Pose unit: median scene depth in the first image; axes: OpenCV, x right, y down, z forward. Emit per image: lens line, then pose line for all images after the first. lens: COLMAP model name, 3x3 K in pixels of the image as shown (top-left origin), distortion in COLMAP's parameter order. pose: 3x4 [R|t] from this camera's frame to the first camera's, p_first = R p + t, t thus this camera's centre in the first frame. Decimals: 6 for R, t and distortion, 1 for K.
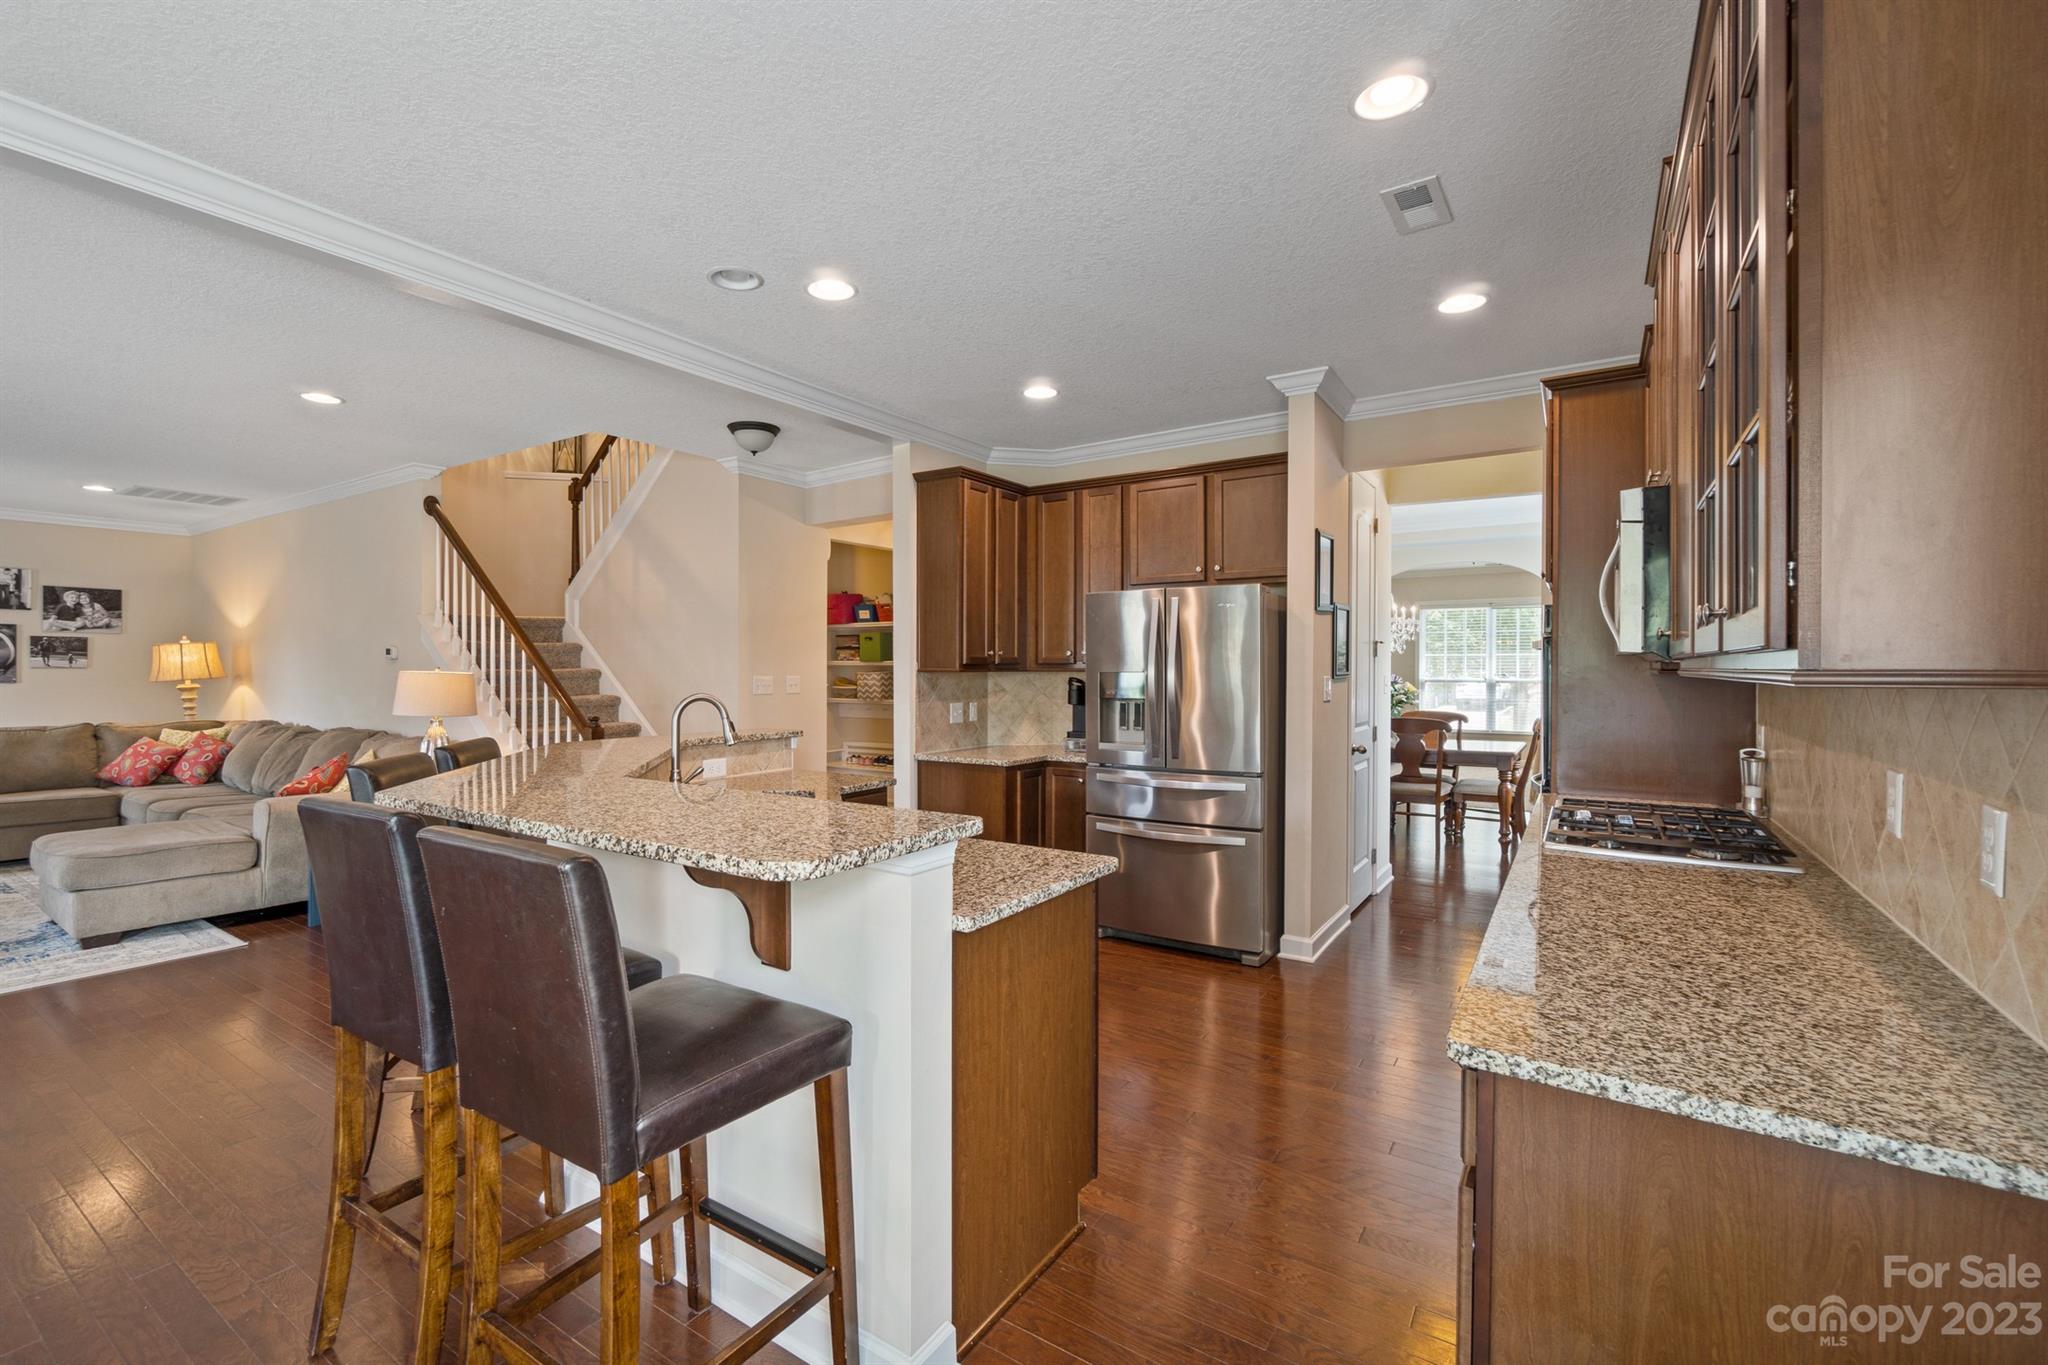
lens RADIAL K [[886.7, 0, 1000.9], [0, 886.7, 674.0], [0, 0, 1]] dist [-0.001856, -0.000217]
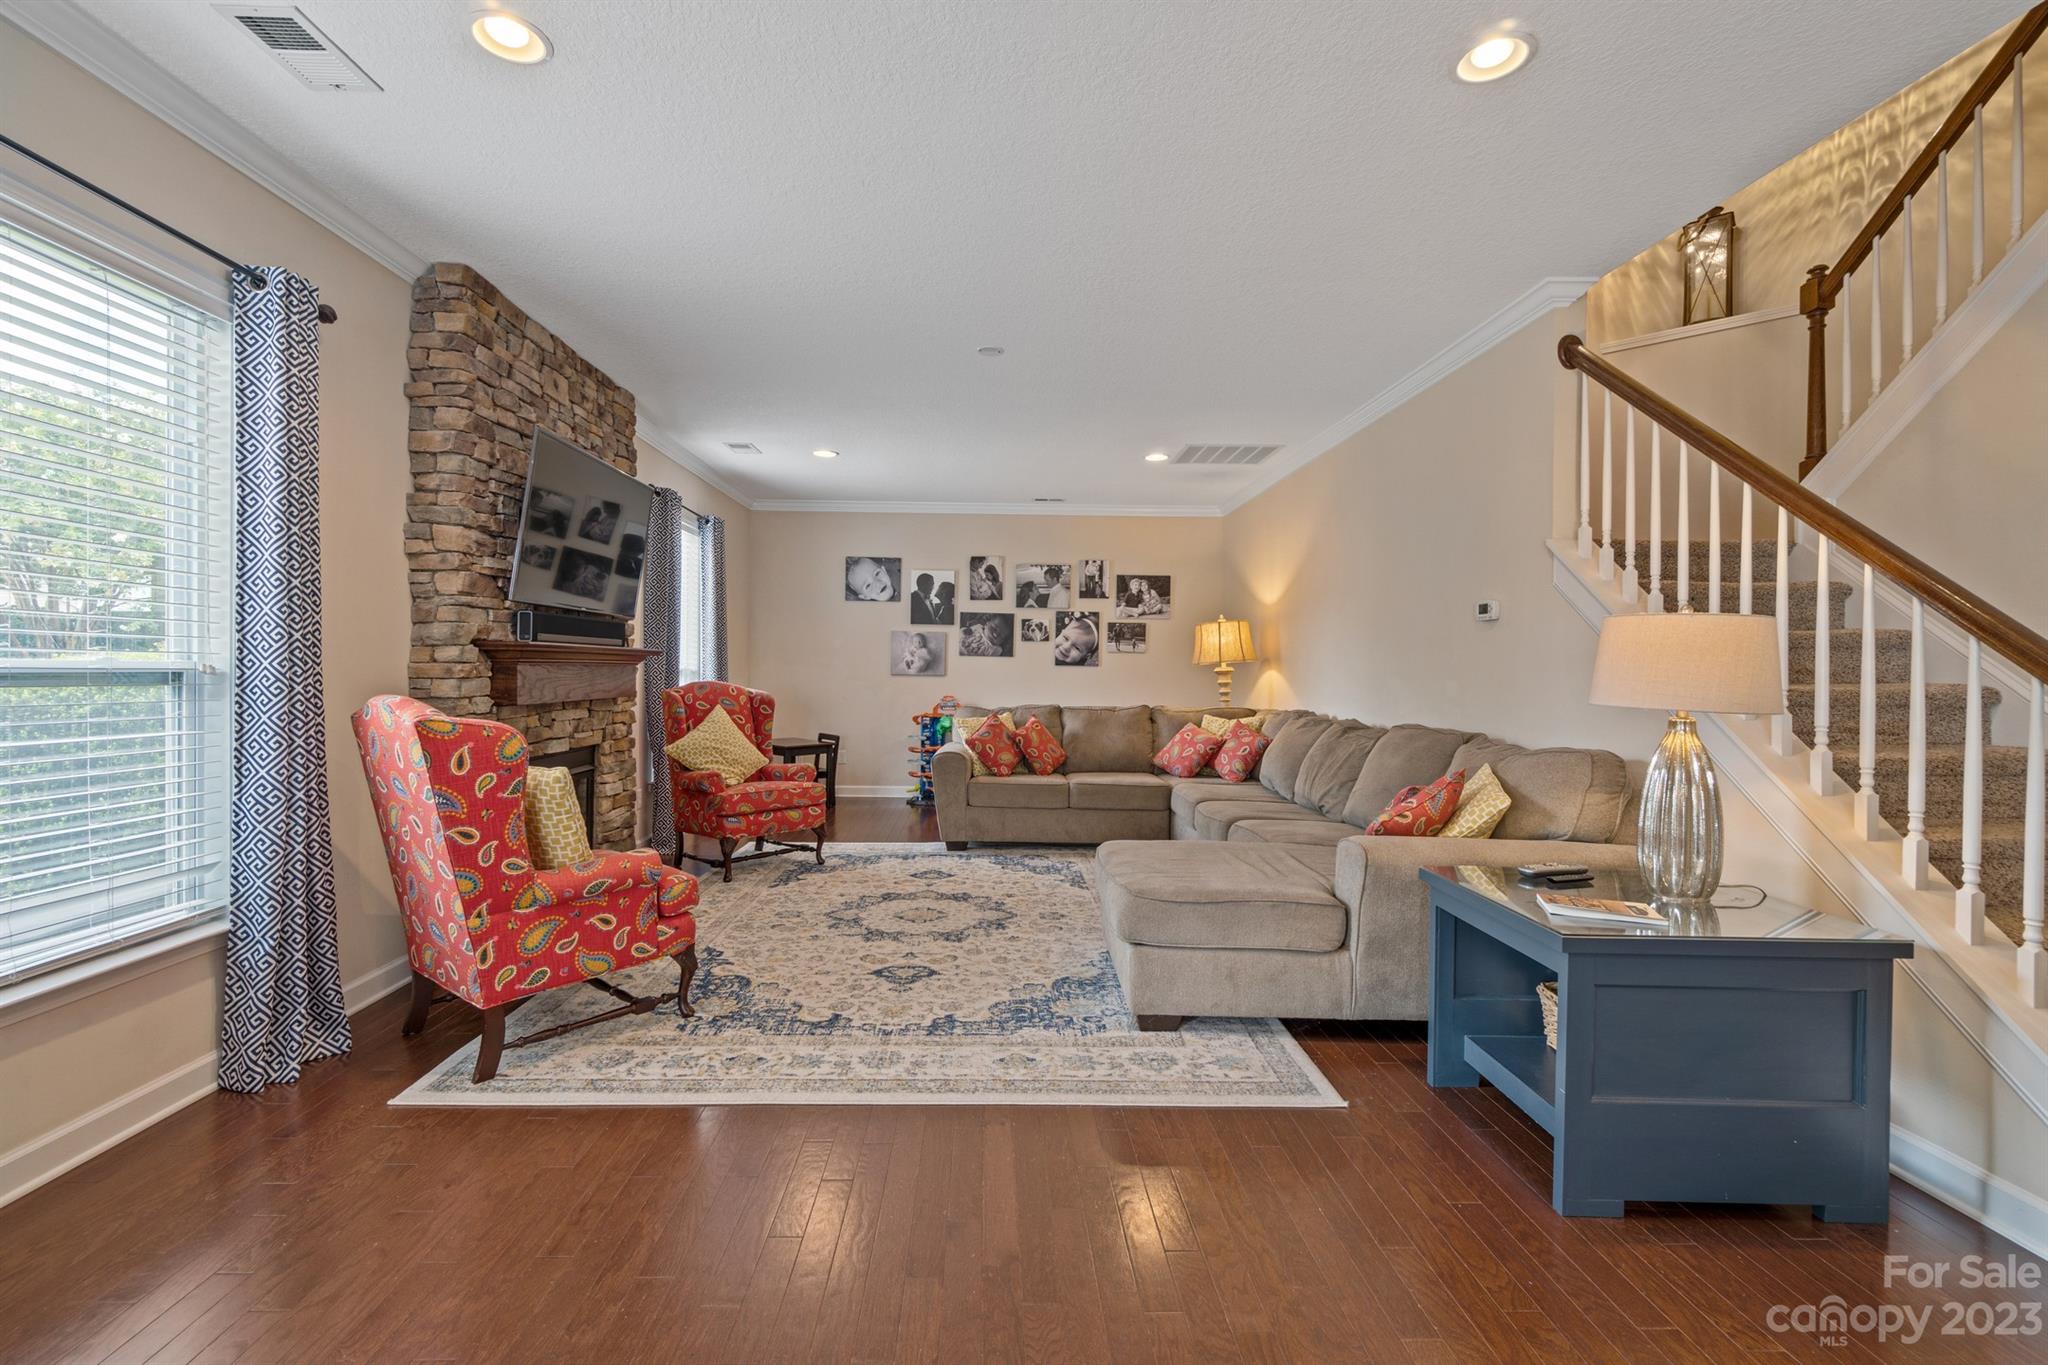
lens RADIAL K [[886.7, 0, 1000.9], [0, 886.7, 674.0], [0, 0, 1]] dist [-0.001856, -0.000217]
pose [[0.573245, 0.007732, -0.819347, -0.333814], [-0.013426, 0.999910, 0.000043, 0.023646], [0.819274, 0.010976, 0.573297, 0.319142]]
